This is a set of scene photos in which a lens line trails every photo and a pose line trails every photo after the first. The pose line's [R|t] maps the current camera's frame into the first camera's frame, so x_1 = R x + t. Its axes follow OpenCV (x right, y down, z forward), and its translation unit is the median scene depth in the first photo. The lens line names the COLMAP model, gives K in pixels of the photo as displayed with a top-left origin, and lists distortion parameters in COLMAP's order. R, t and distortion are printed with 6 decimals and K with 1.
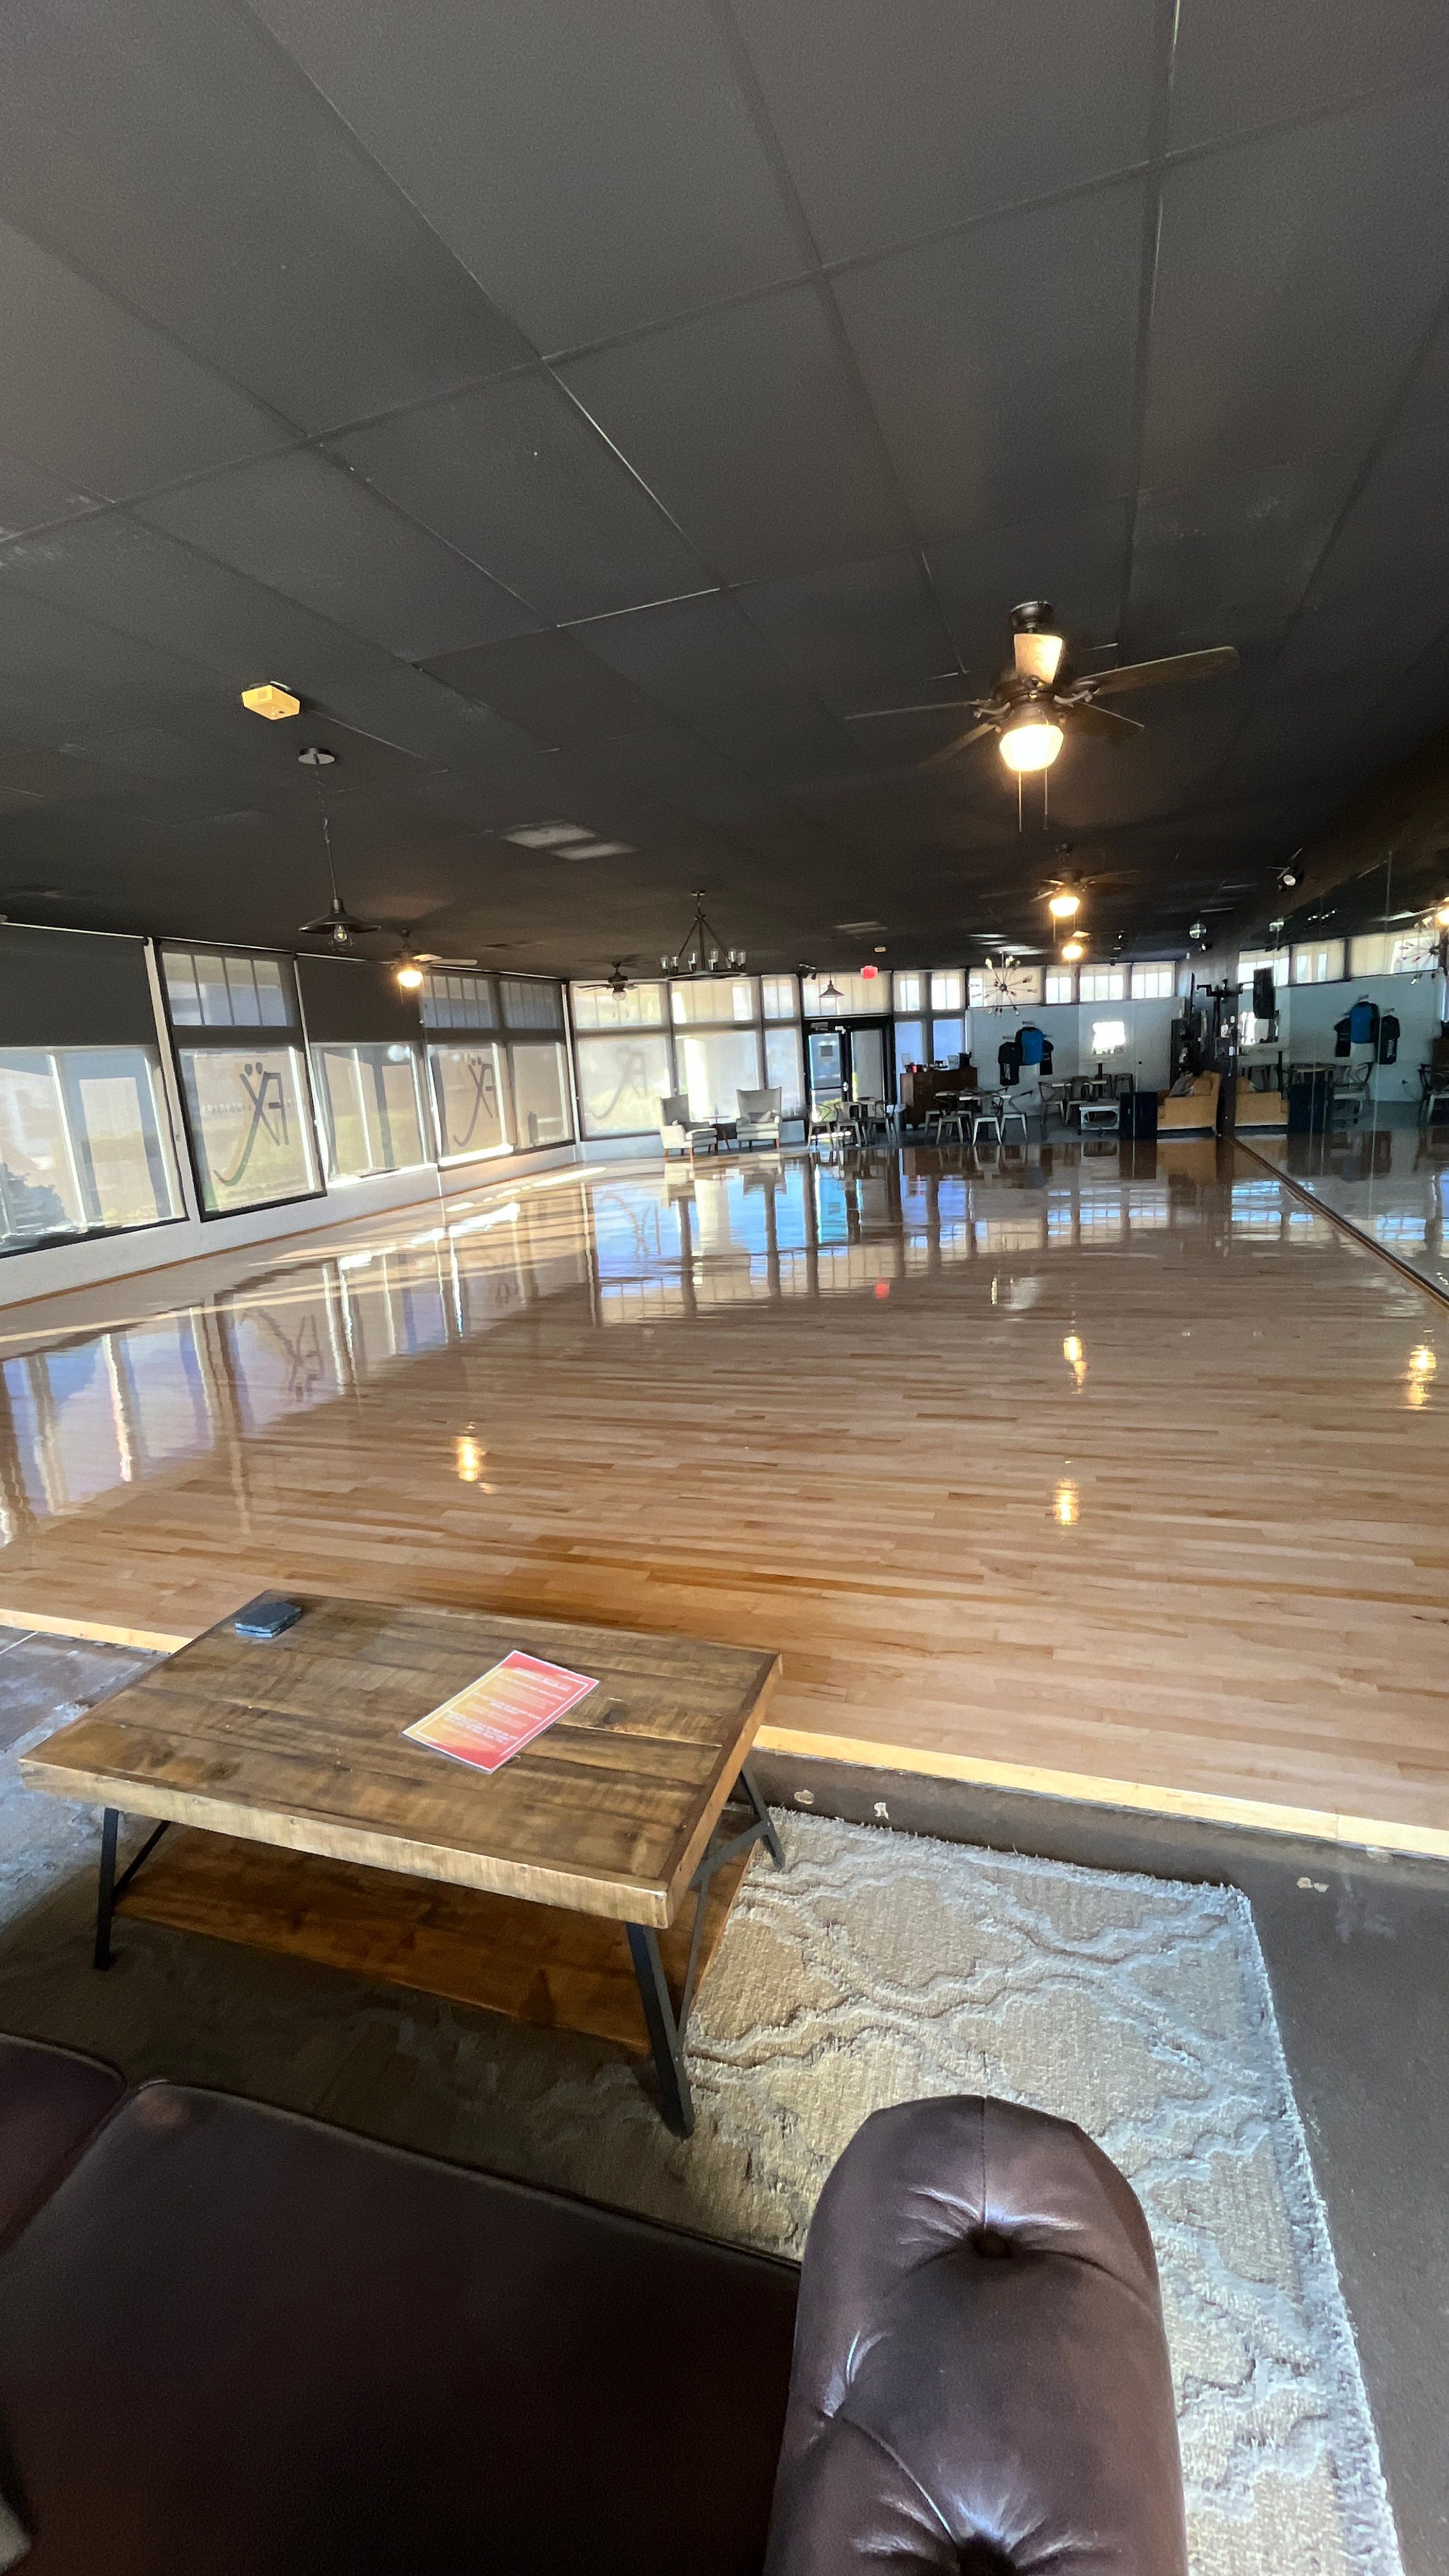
lens RADIAL K [[1042.3, 0, 723.3], [0, 1042.3, 1281.6], [0, 0, 1]] dist [-0.002141, -0.000584]
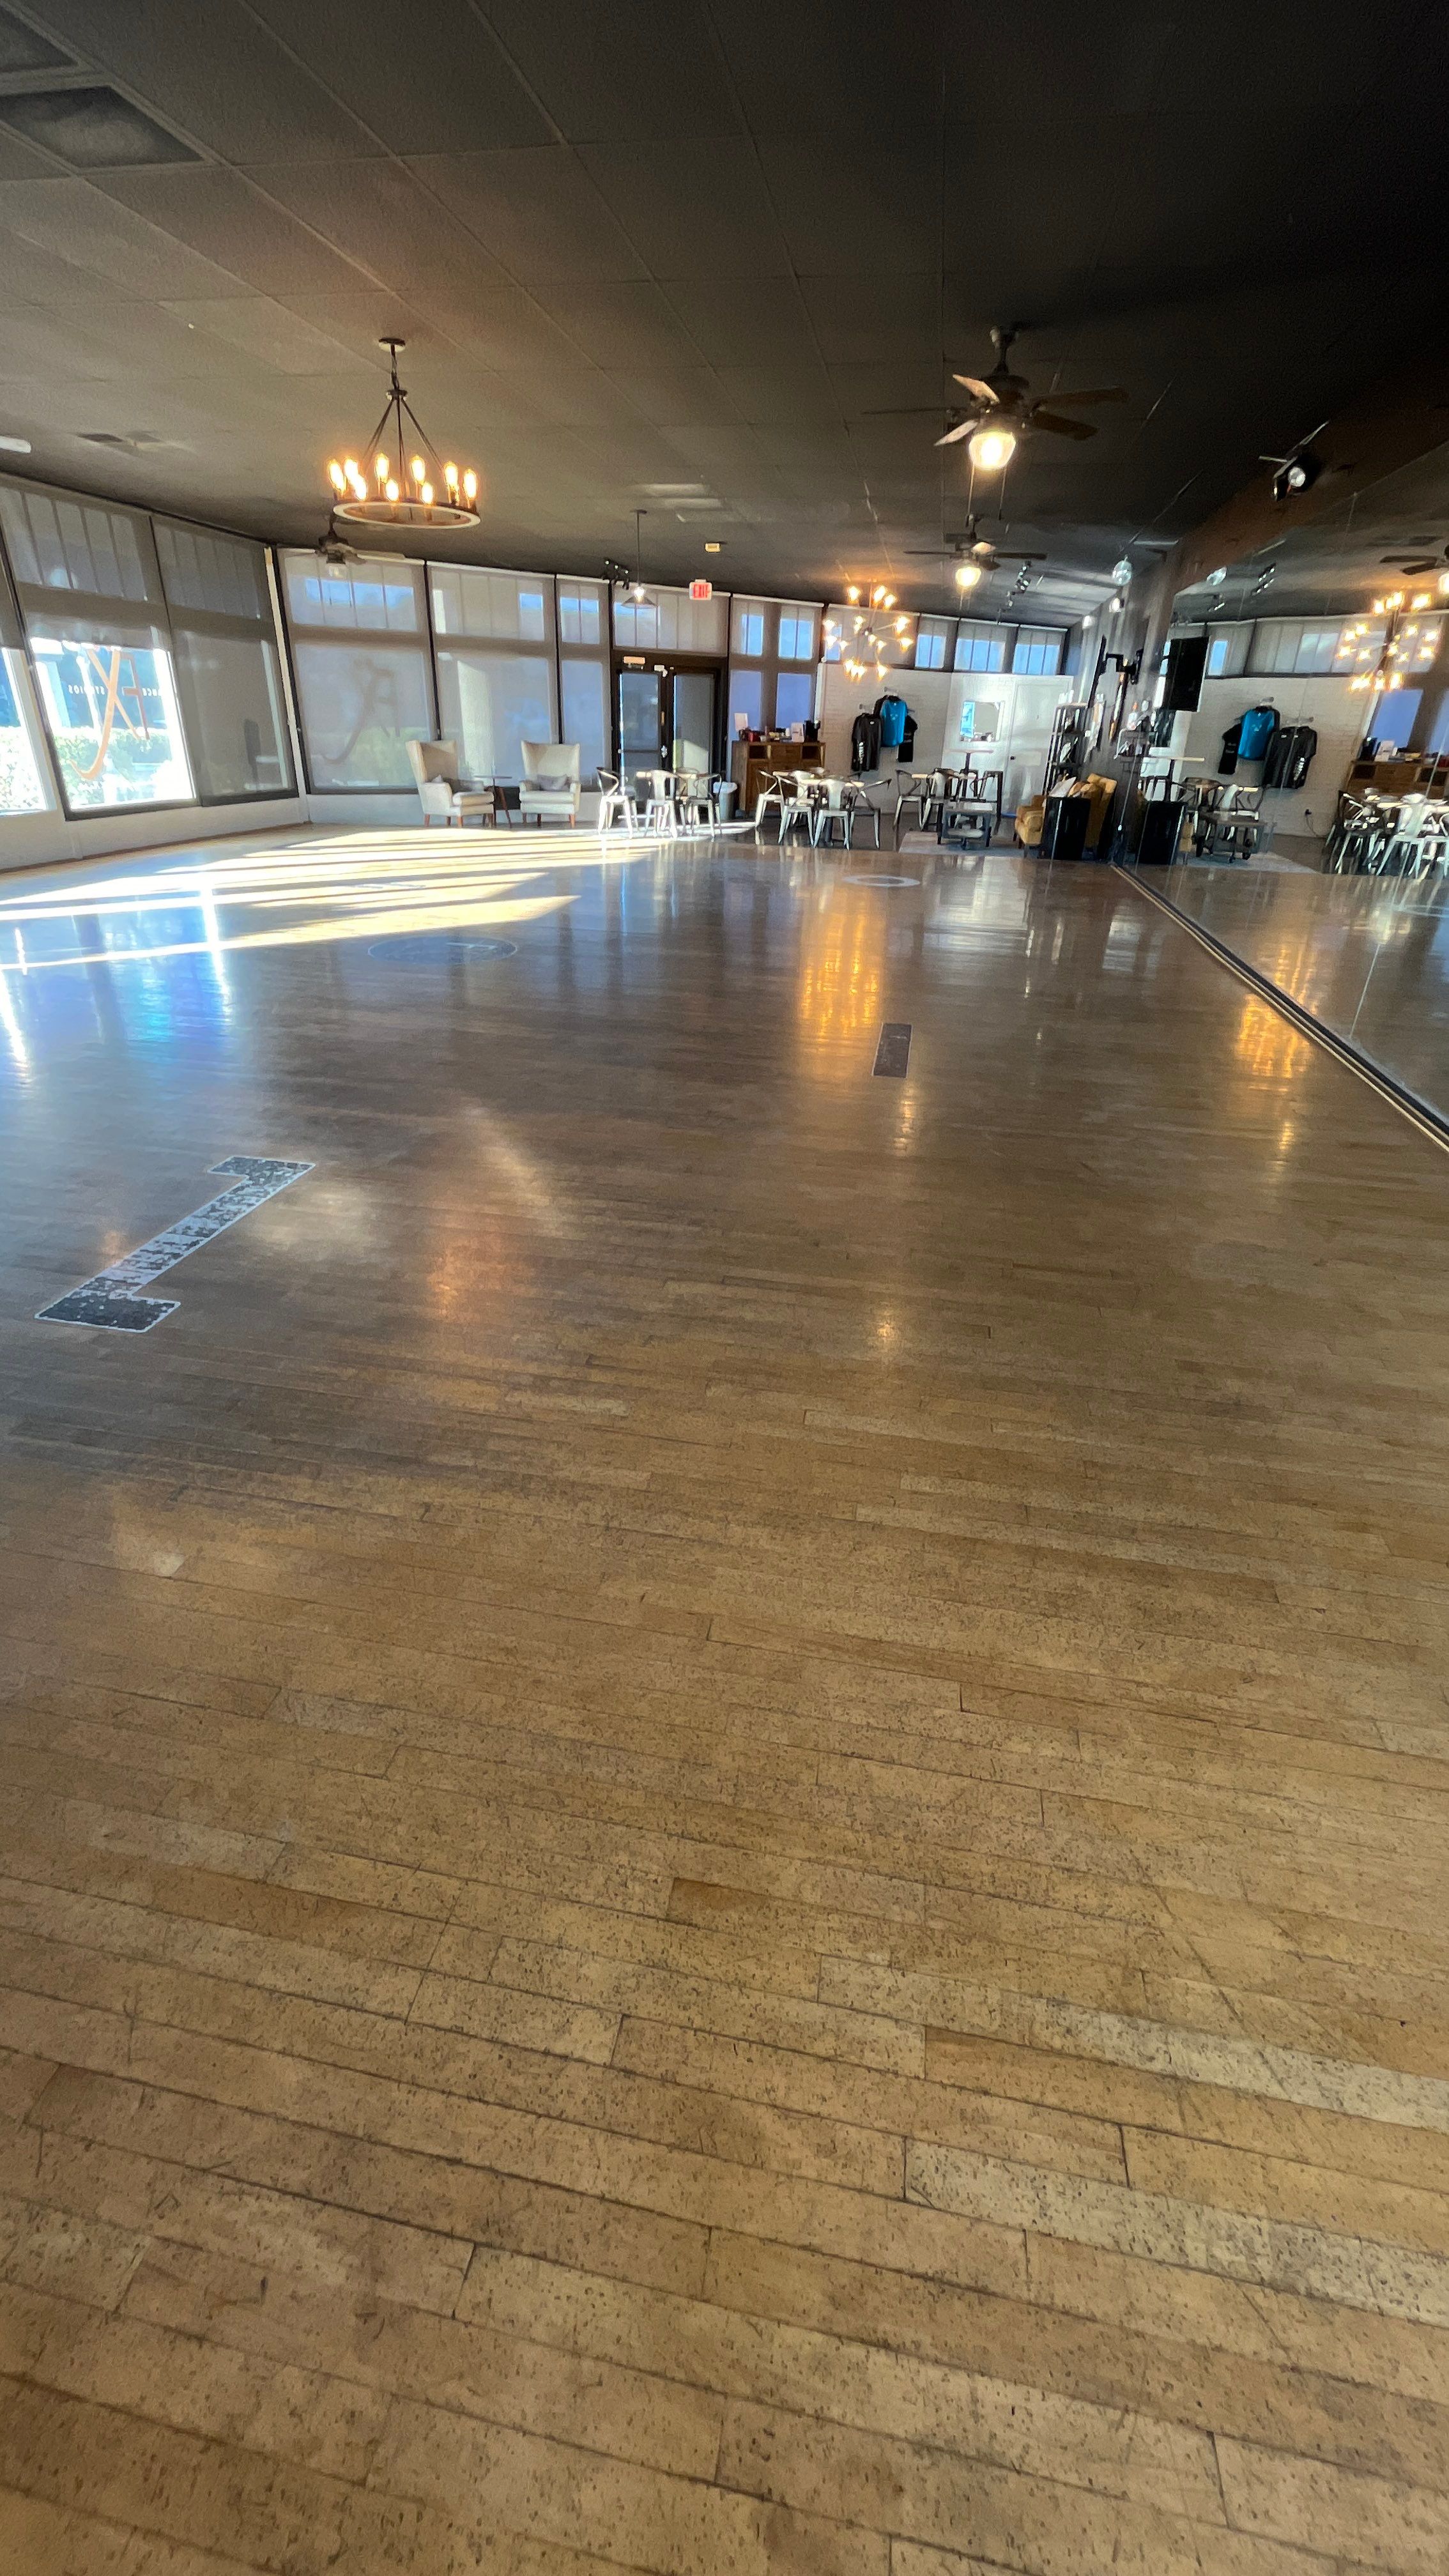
lens RADIAL K [[1042.3, 0, 723.3], [0, 1042.3, 1281.6], [0, 0, 1]] dist [-0.002141, -0.000584]
pose [[0.984440, 0.016401, 0.174955, 0.053839], [-0.064582, 0.959723, 0.273425, -0.035187], [-0.163423, -0.280470, 0.945849, 0.231100]]
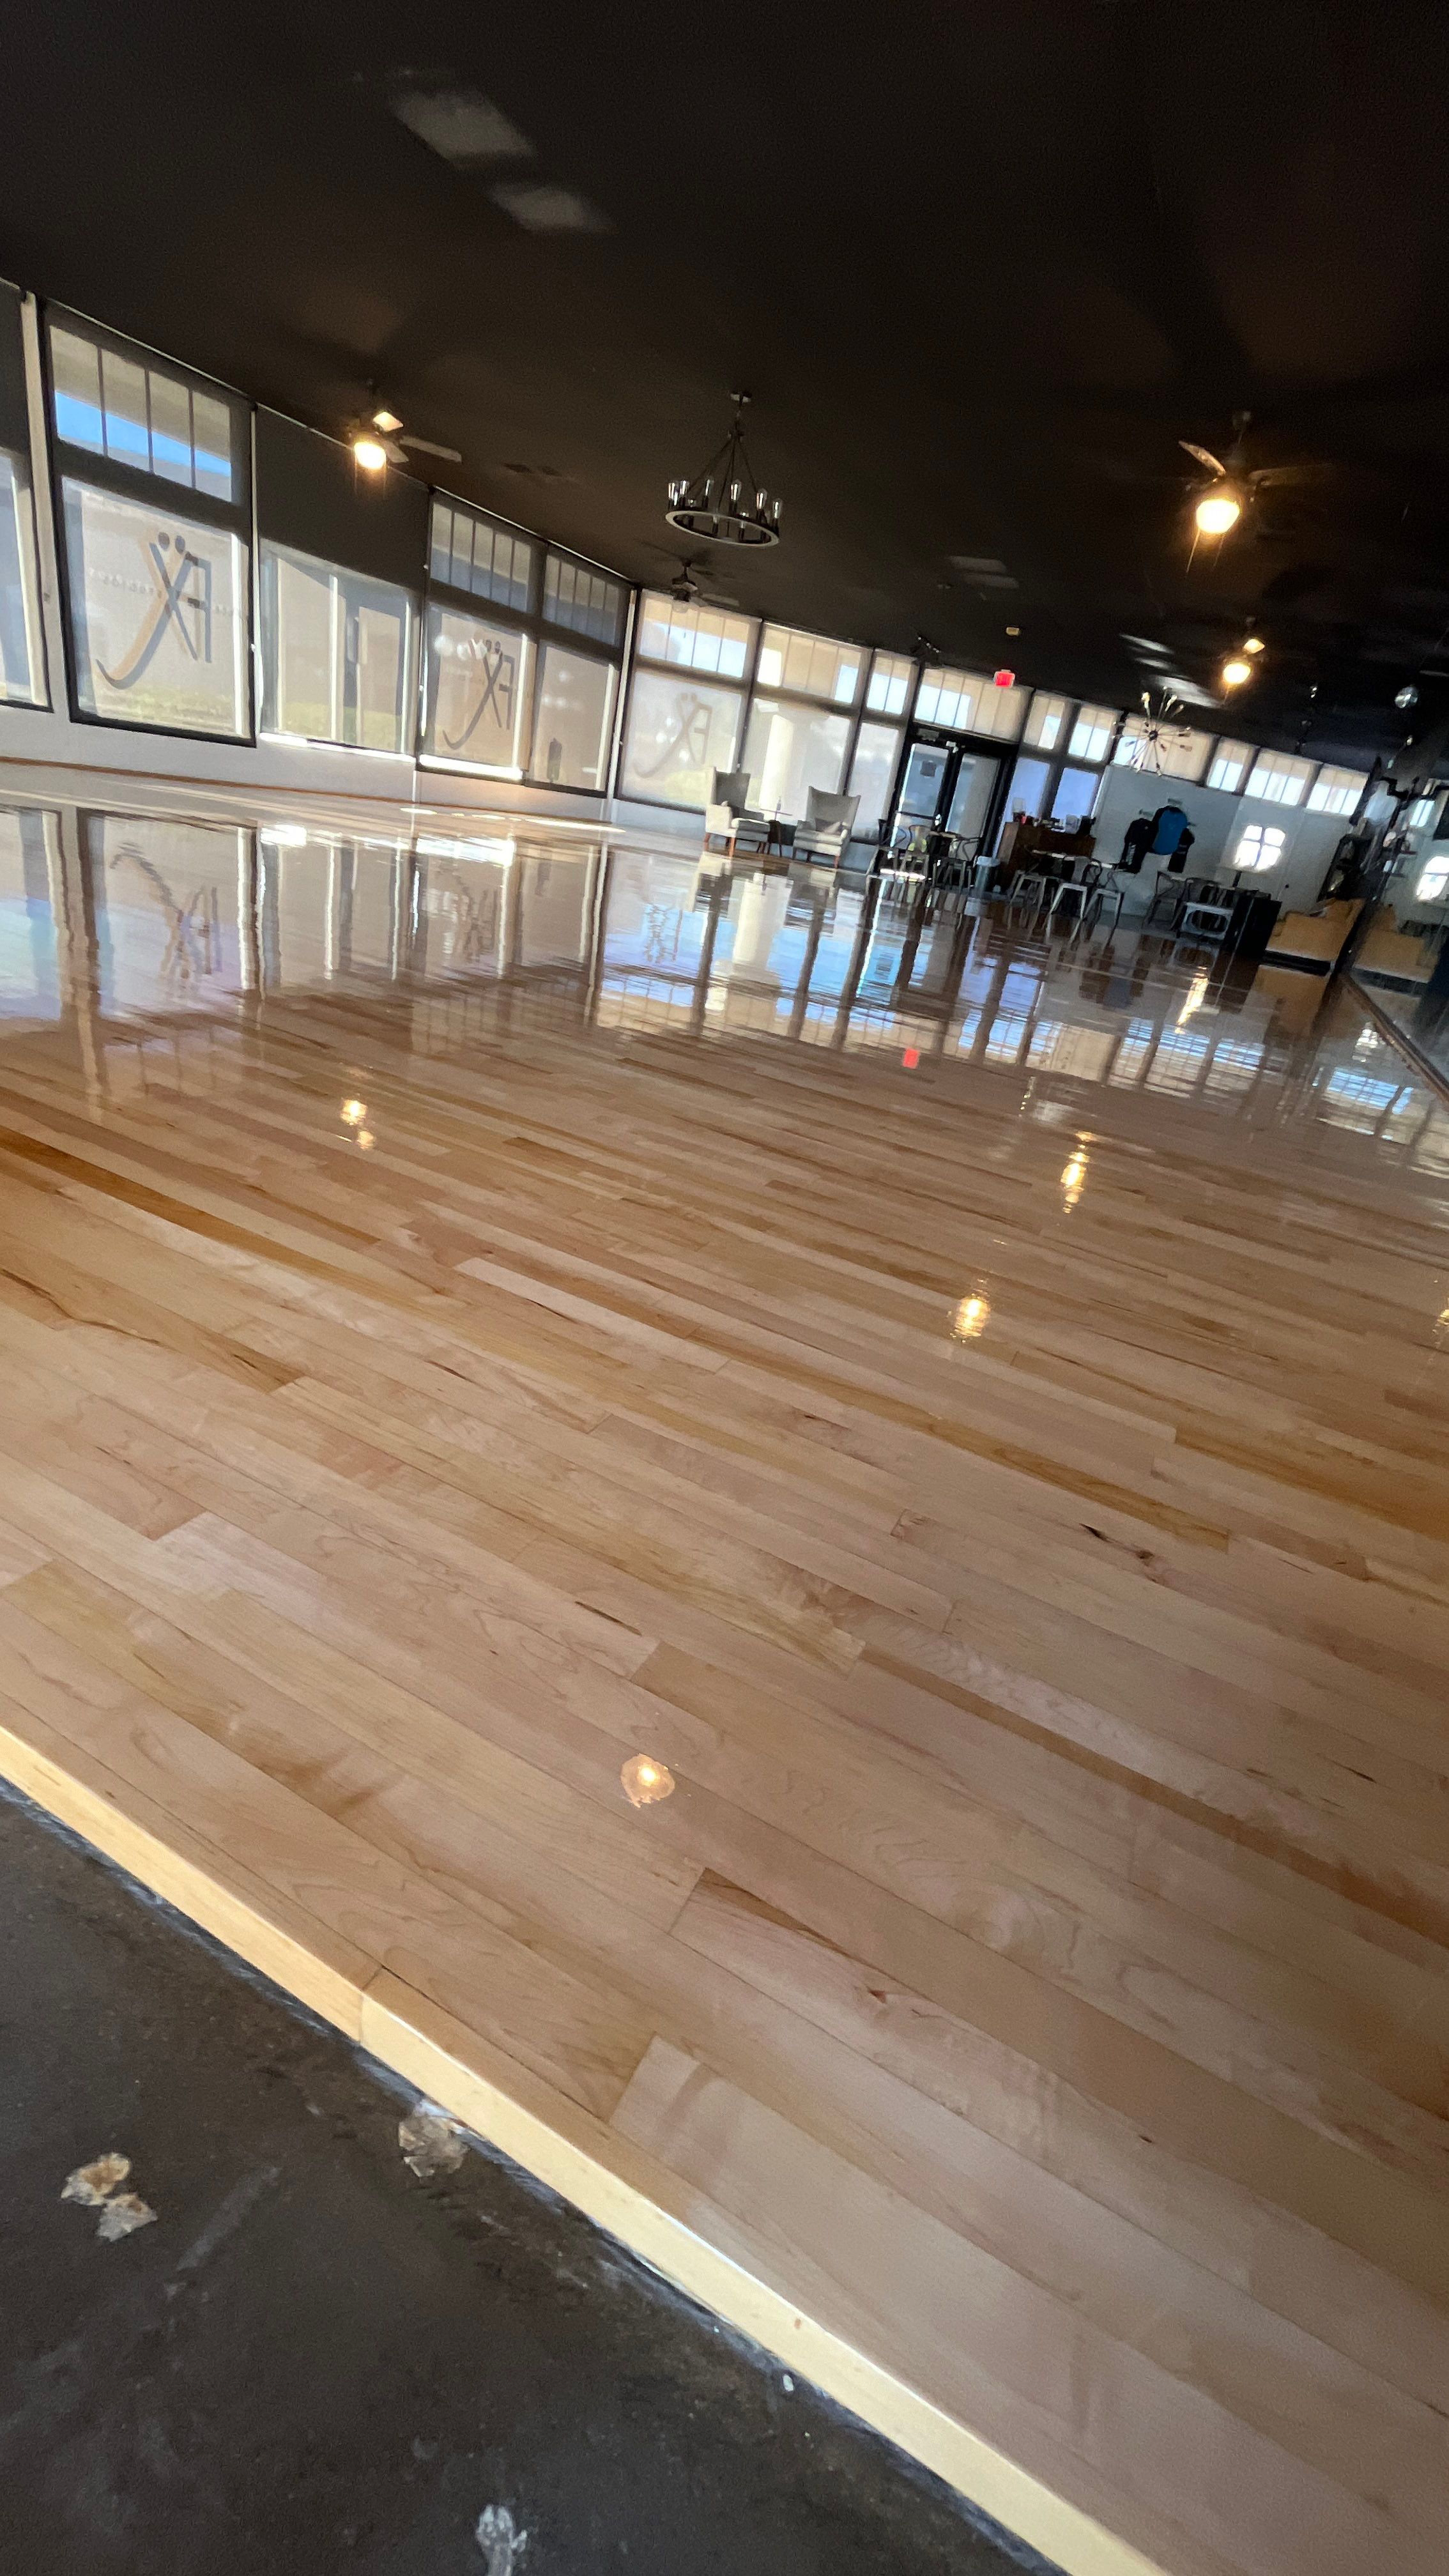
lens RADIAL K [[1042.3, 0, 723.3], [0, 1042.3, 1281.6], [0, 0, 1]] dist [-0.002141, -0.000584]
pose [[0.963502, 0.267042, -0.018788, 0.118707], [-0.256122, 0.939967, 0.225528, 0.038385], [0.077885, -0.212484, 0.974056, 0.137276]]
